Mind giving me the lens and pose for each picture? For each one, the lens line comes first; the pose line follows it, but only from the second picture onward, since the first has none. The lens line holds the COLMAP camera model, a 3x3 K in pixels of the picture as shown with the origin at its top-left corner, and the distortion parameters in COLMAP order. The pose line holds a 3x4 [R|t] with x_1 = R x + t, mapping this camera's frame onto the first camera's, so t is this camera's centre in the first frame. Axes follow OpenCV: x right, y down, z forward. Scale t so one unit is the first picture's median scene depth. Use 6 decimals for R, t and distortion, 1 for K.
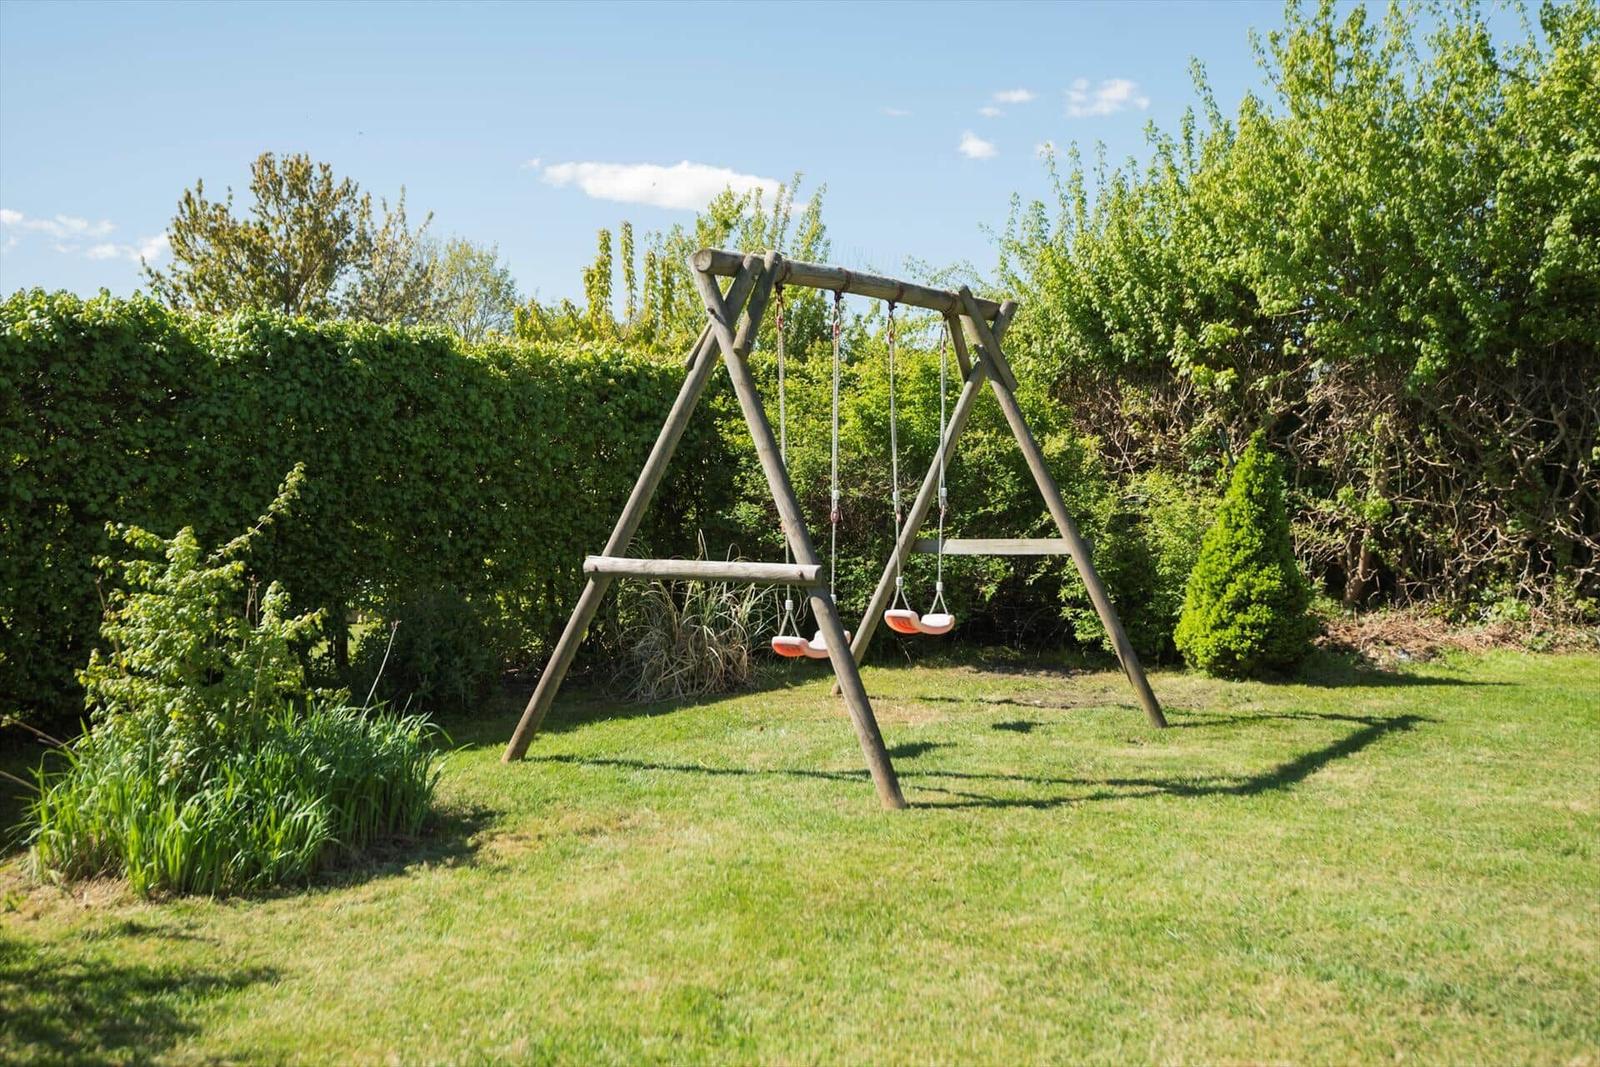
lens RADIAL K [[1370.5, 0, 800.4], [0, 1370.5, 482.8], [0, 0, 1]] dist [-0.014529, -0.008521]
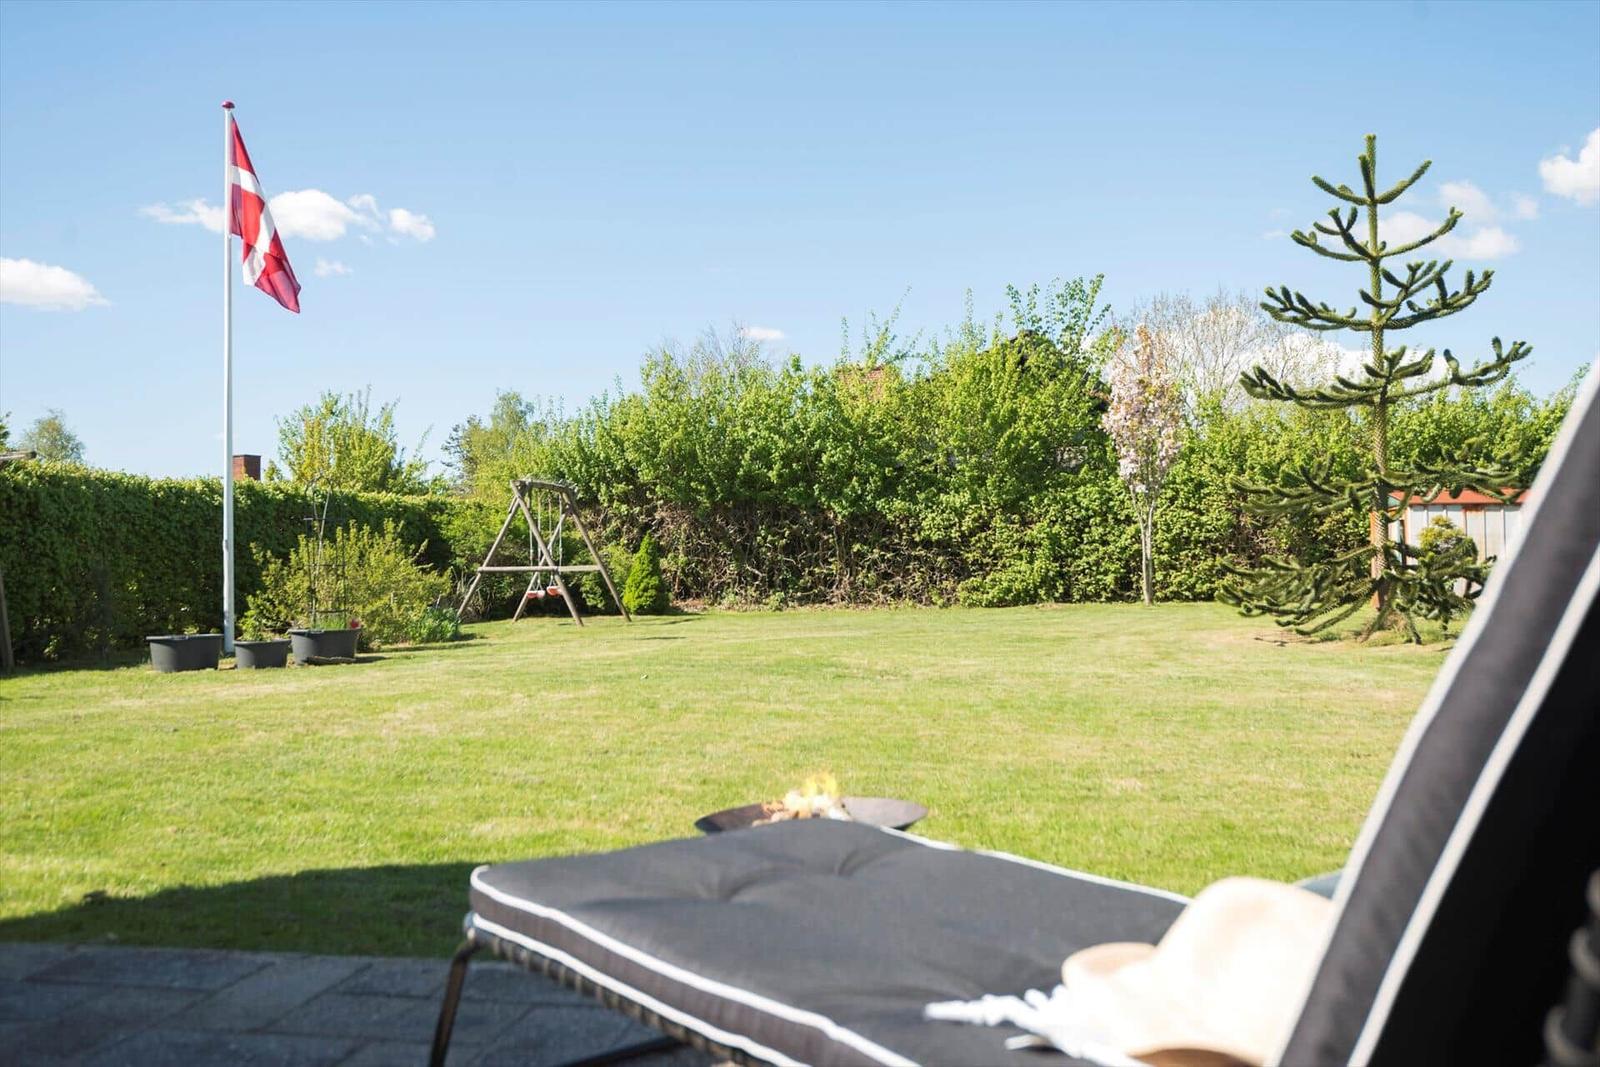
lens RADIAL K [[845.0, 0, 800.0], [0, 845.0, 533.5], [0, 0, 1]] dist [-0.036259, -0.000146]
pose [[0.851201, 0.006835, 0.524795, -0.211918], [0.009682, 0.999541, -0.028723, 0.014752], [-0.524750, 0.029530, 0.850744, -0.437372]]
